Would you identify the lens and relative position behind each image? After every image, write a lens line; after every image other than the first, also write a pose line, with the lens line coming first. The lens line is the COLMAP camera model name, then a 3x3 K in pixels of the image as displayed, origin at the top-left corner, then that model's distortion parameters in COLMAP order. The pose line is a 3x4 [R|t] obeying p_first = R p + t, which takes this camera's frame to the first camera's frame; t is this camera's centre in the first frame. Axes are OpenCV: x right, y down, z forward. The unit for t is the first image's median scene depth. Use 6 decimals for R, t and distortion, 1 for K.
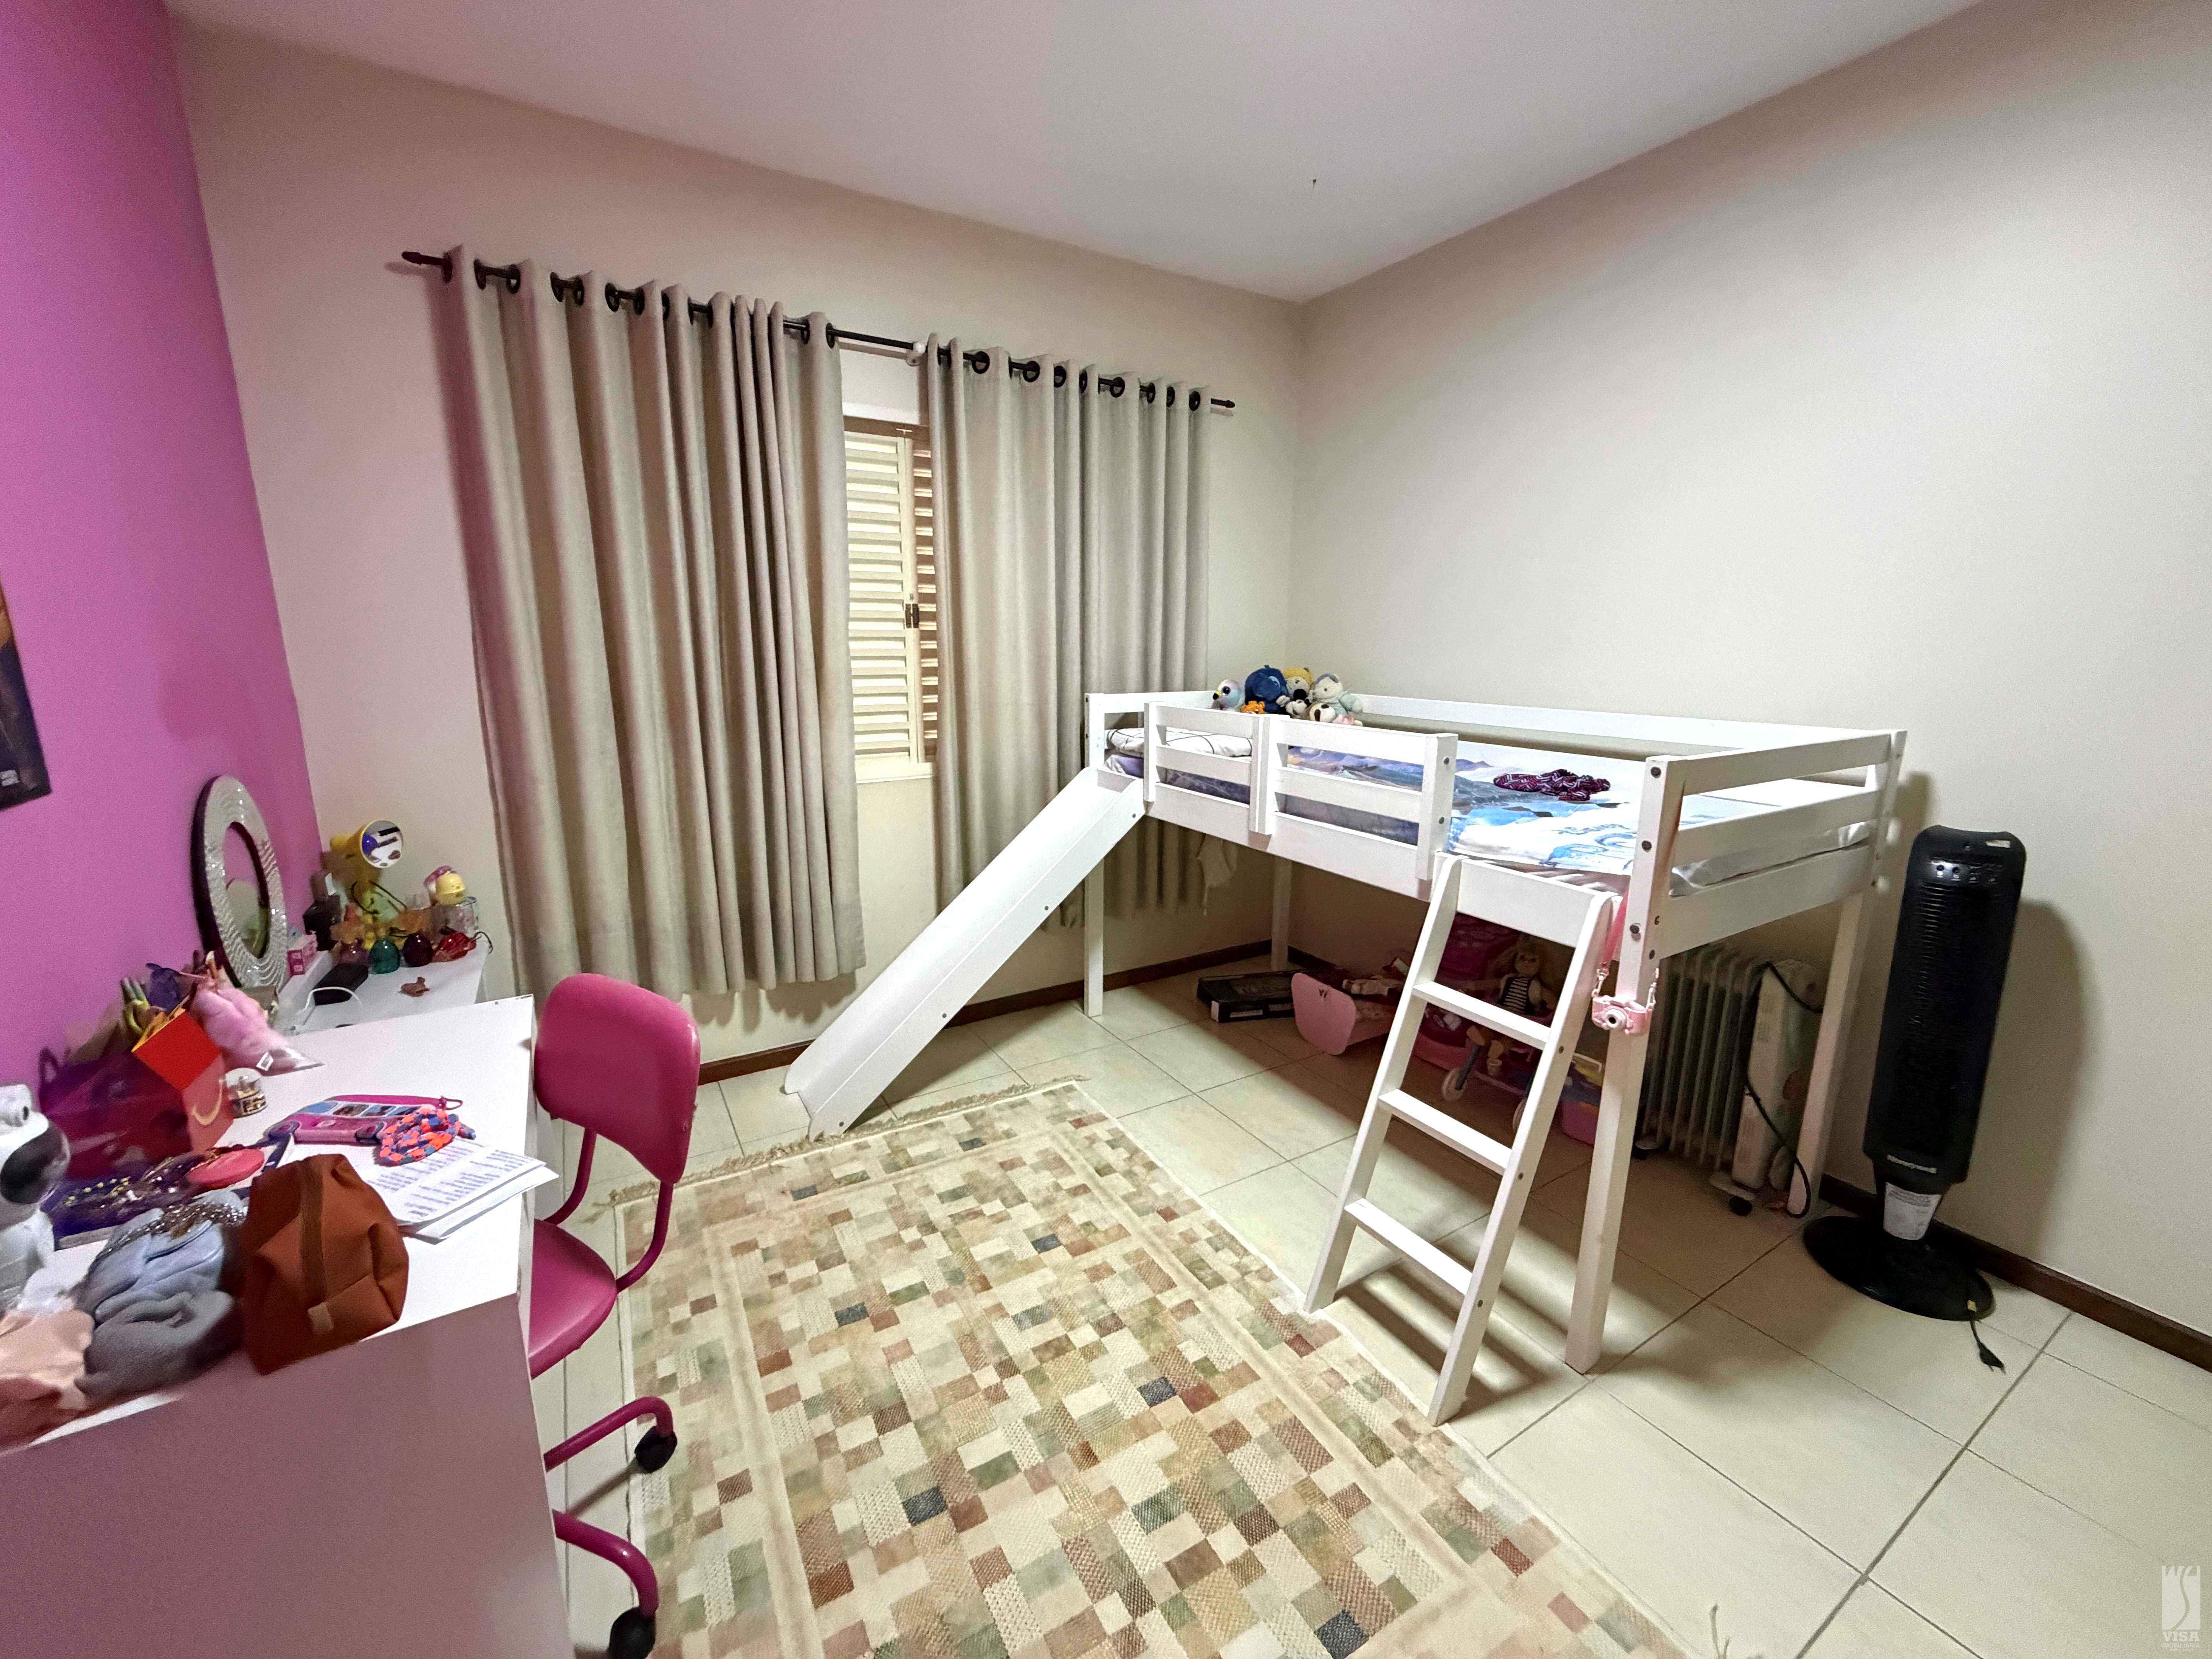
lens RADIAL K [[879.1, 0, 1106.4], [0, 879.1, 827.8], [0, 0, 1]] dist [0.000715, -0.000459]
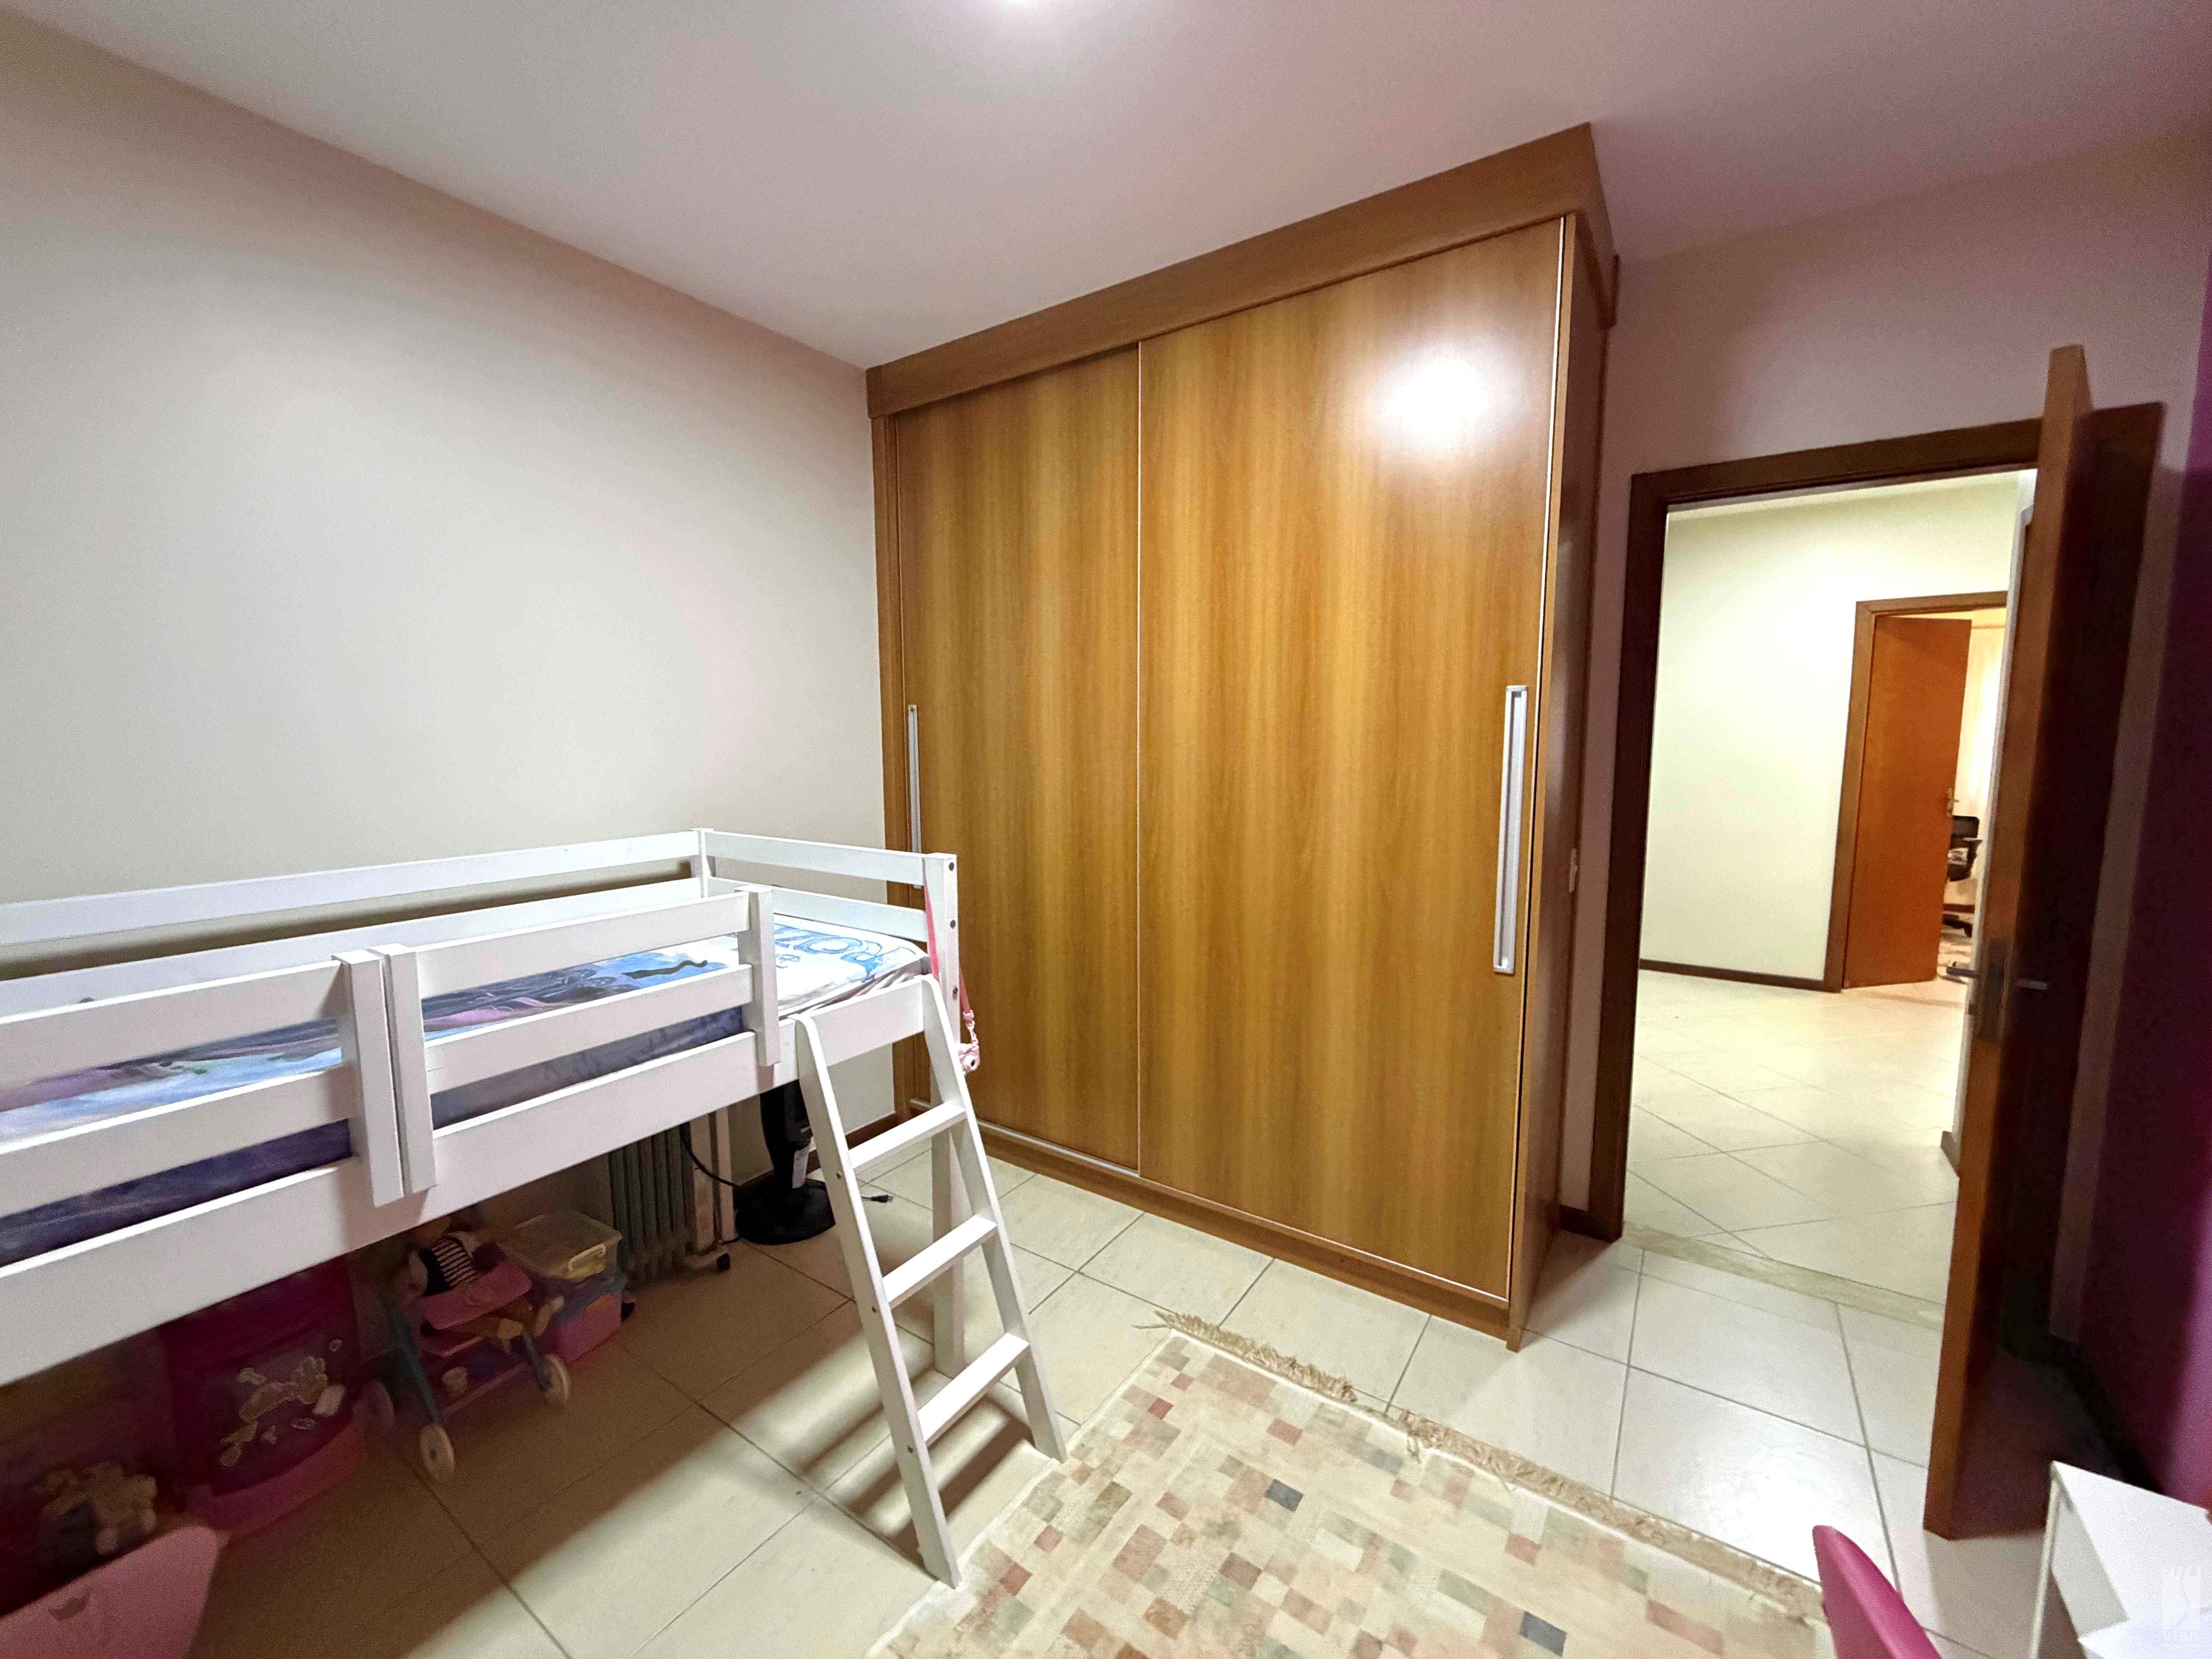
lens RADIAL K [[879.1, 0, 1106.4], [0, 879.1, 820.4], [0, 0, 1]] dist [0.000715, -0.000459]
pose [[-0.412272, -0.097497, 0.905829, -0.579440], [0.195975, 0.961492, 0.192683, -0.305107], [-0.889734, 0.256957, -0.377289, 1.159583]]
